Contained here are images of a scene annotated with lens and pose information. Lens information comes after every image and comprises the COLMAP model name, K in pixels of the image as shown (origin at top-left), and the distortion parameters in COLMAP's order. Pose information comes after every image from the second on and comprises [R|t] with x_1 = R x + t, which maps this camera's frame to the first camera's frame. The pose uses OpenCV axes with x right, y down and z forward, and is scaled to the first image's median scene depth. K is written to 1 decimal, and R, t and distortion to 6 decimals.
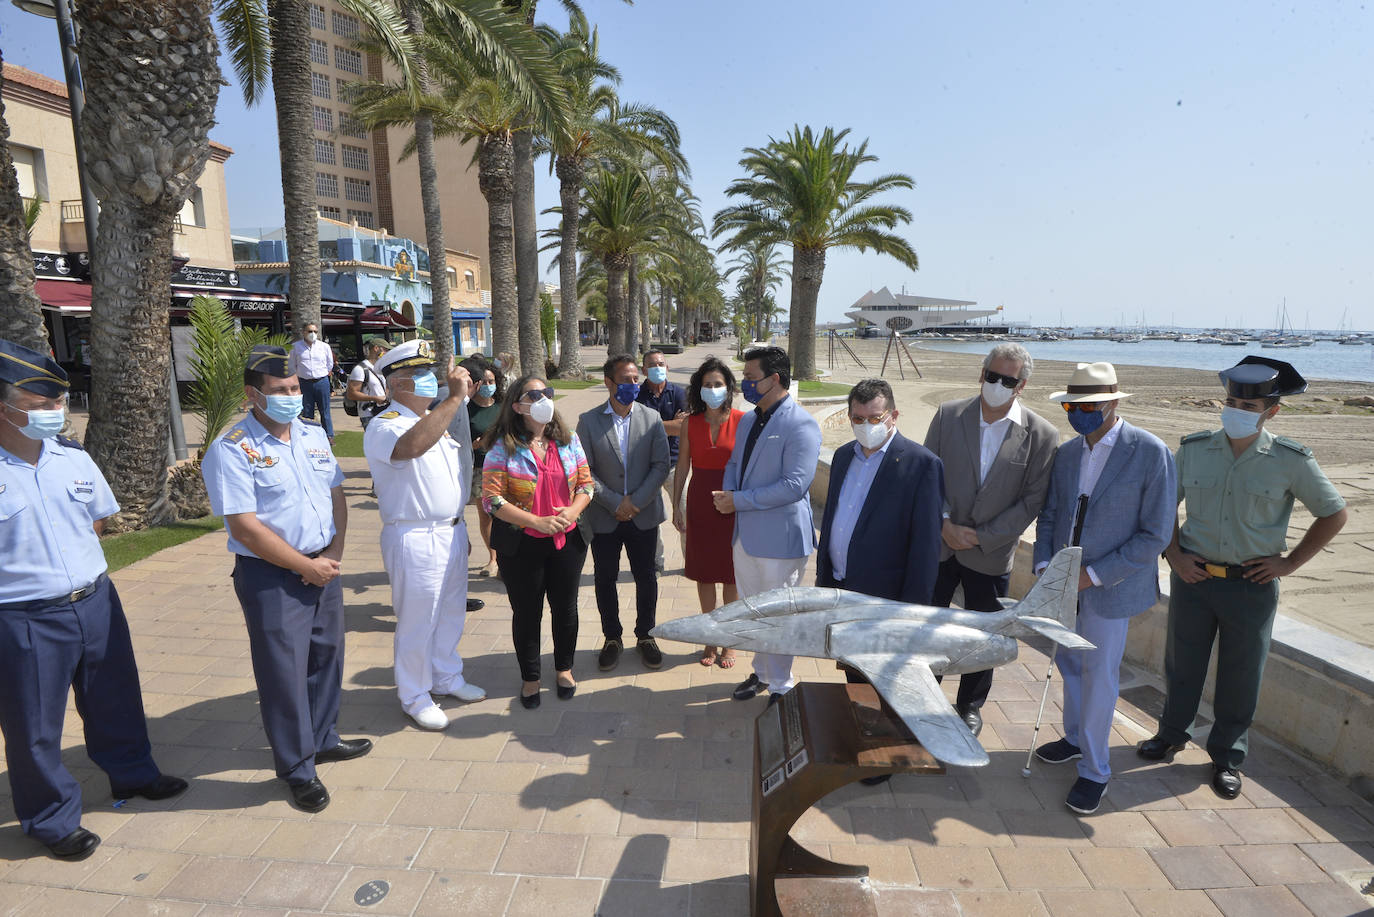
lens RADIAL K [[651.6, 0, 713.3], [0, 651.6, 446.0], [0, 0, 1]] dist [0.029432, -0.036977]
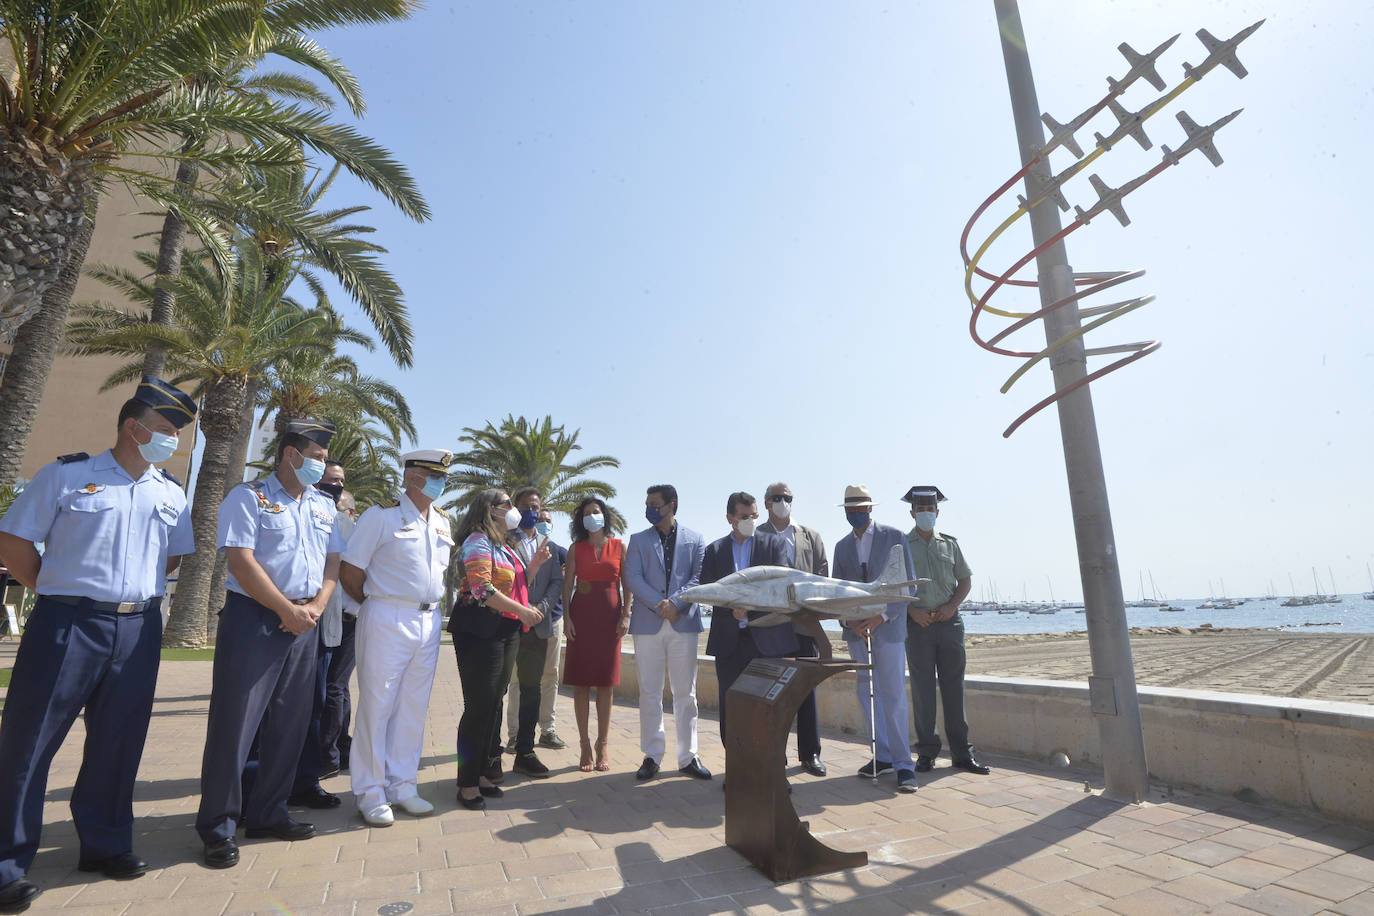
lens RADIAL K [[652.4, 0, 692.8], [0, 652.4, 463.4], [0, 0, 1]] dist [-0.031484, -0.008102]
pose [[0.889717, 0.090091, 0.447535, -0.310604], [0.107145, 0.911741, -0.396546, 0.253895], [-0.443762, 0.400765, 0.801538, -0.099393]]
